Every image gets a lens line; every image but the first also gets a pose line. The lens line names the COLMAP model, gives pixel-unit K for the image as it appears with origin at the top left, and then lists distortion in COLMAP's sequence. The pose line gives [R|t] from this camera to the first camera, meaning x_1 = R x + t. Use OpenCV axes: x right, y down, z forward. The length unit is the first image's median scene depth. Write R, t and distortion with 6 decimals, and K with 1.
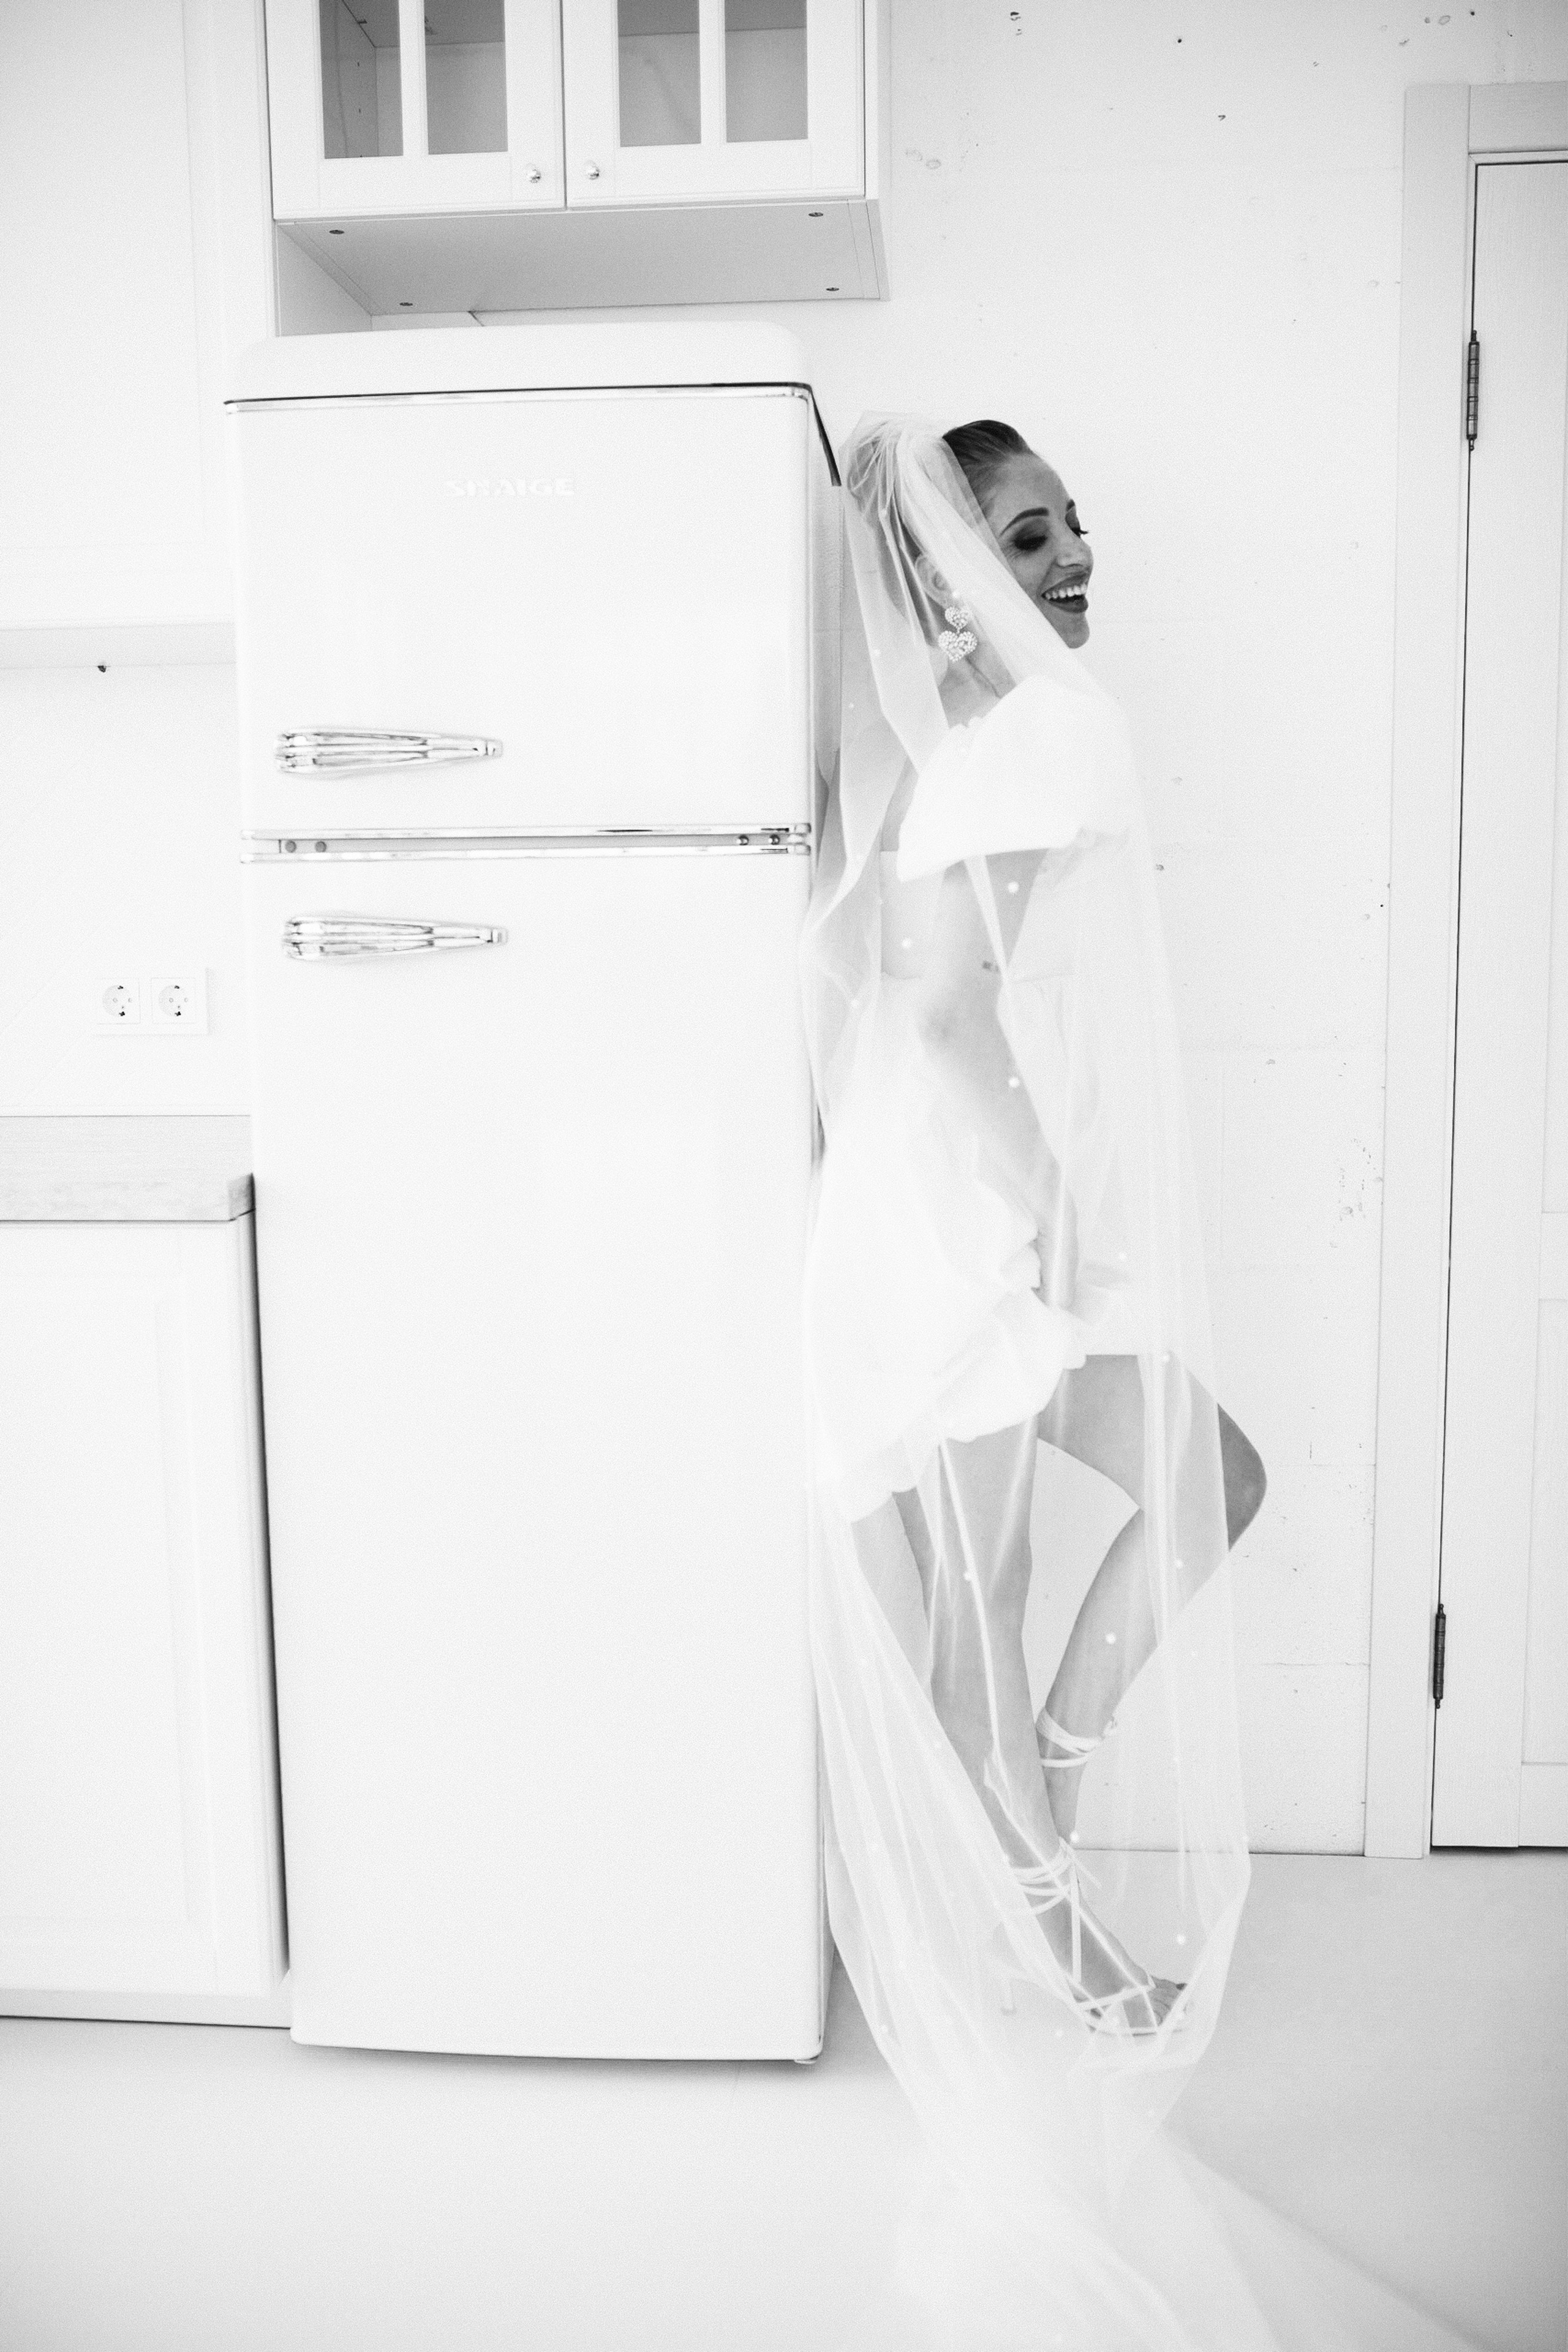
lens RADIAL K [[2233.4, 0, 784.0], [0, 2233.4, 1176.0], [0, 0, 1]] dist [-0.063550, 0.100919]
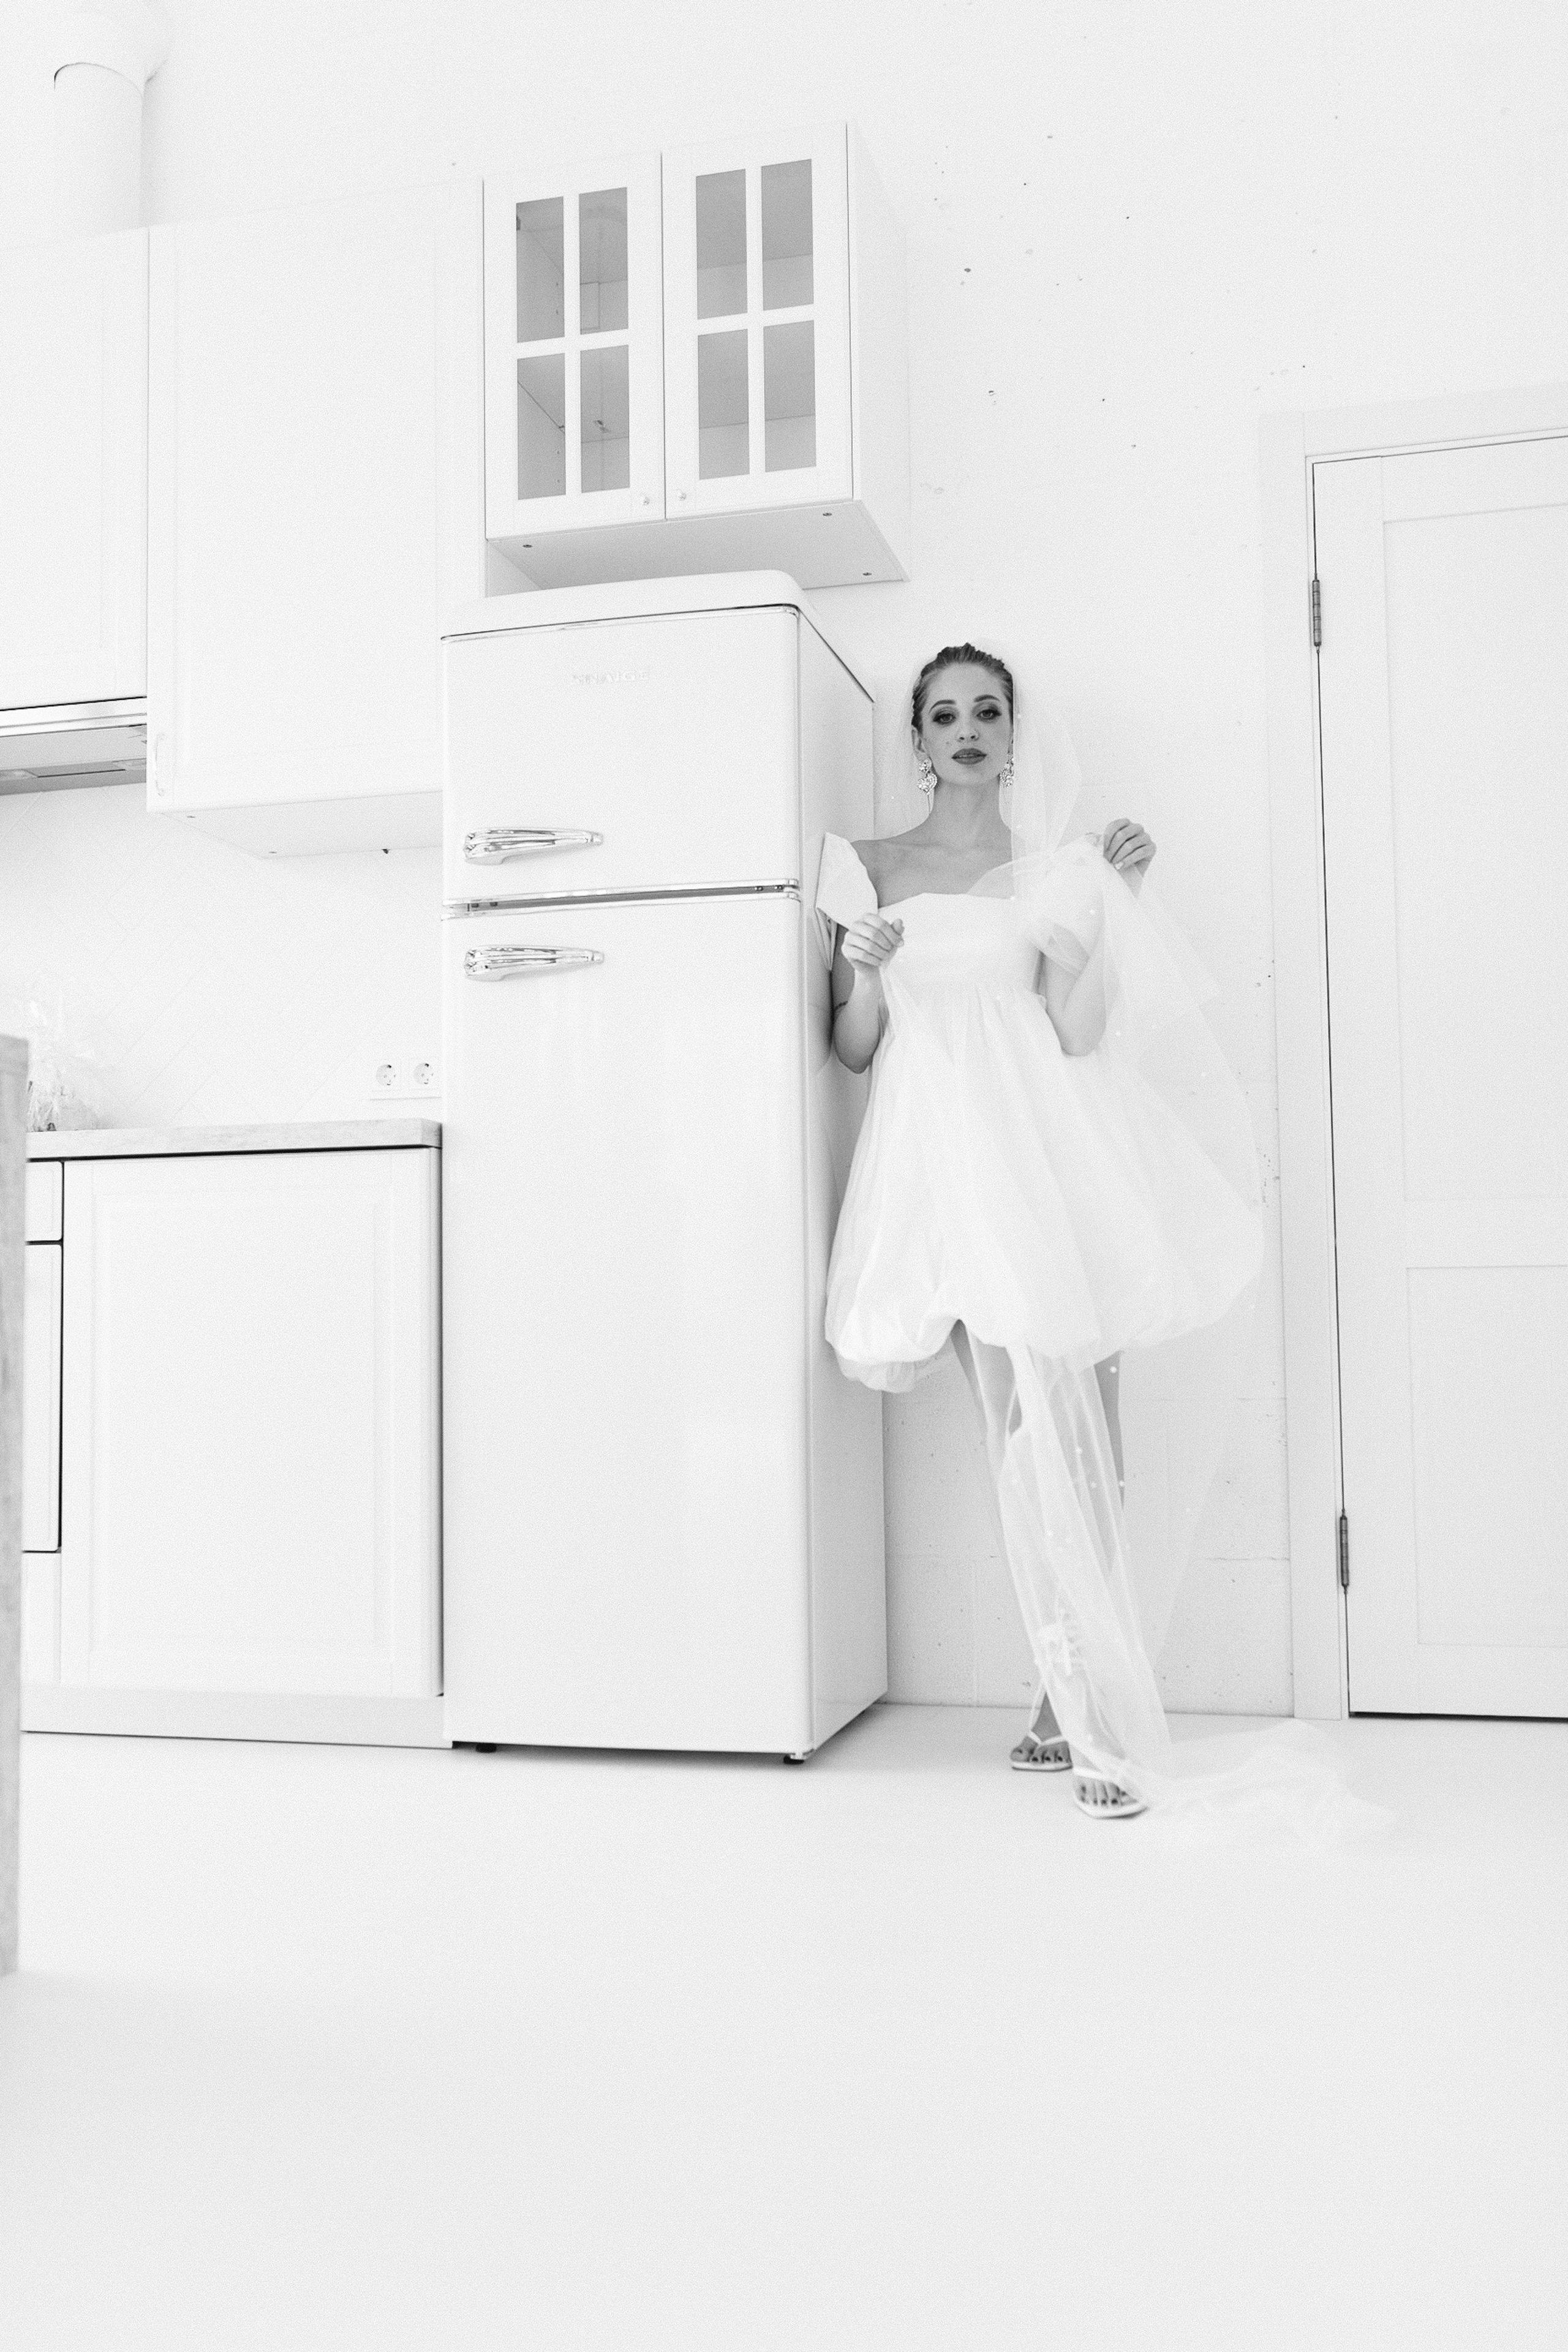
lens RADIAL K [[2215.8, 0, 784.0], [0, 2215.8, 1176.0], [0, 0, 1]] dist [0.007029, -0.000667]
pose [[0.984971, -0.013327, -0.172205, 0.241041], [-0.020115, 0.981383, -0.191007, 0.306607], [0.171545, 0.191600, 0.966365, -0.396962]]
